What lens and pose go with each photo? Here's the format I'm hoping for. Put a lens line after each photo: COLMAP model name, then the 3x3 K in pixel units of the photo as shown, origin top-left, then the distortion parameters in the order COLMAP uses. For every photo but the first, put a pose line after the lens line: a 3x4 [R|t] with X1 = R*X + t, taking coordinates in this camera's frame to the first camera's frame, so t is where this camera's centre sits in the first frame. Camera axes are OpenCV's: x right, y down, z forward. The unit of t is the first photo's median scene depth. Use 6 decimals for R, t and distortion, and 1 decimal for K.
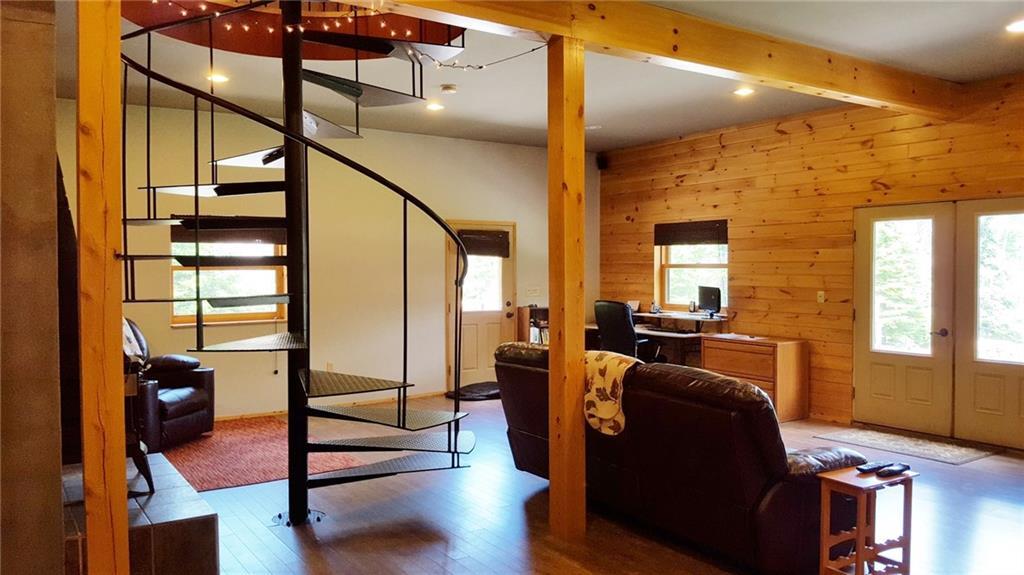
lens RADIAL K [[781.2, 0, 512.0], [0, 781.2, 290.4], [0, 0, 1]] dist [0.008834, -0.014412]
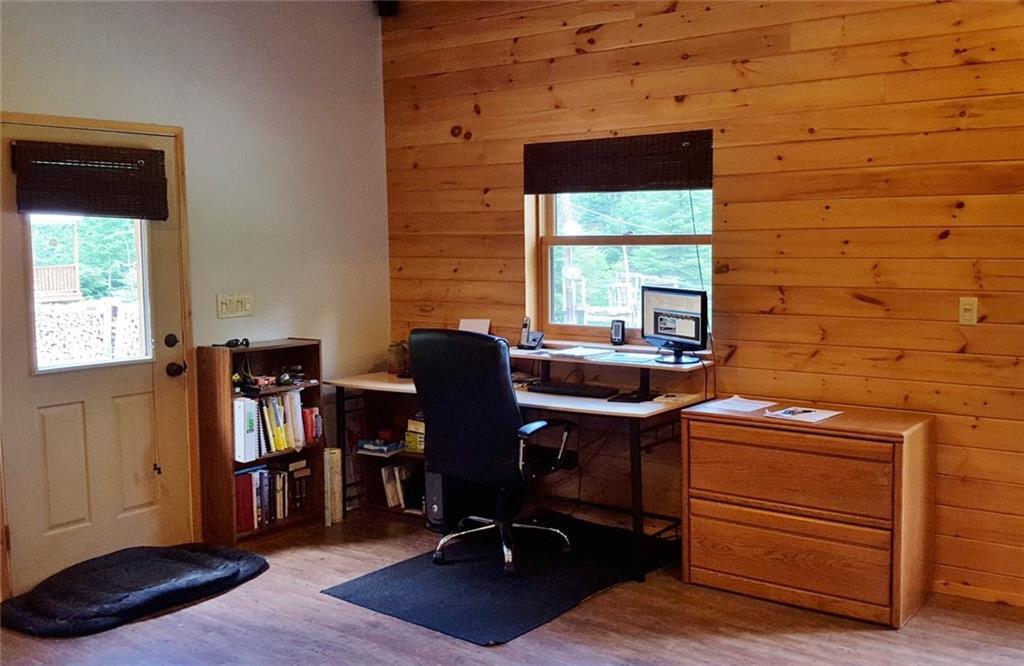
lens RADIAL K [[938.5, 0, 520.0], [0, 938.5, 330.6], [0, 0, 1]] dist [0.068433, 0.000000]
pose [[0.933391, -0.041032, 0.356509, -0.010852], [0.017653, 0.997489, 0.068586, -0.017544], [-0.358428, -0.057724, 0.931771, 0.519118]]
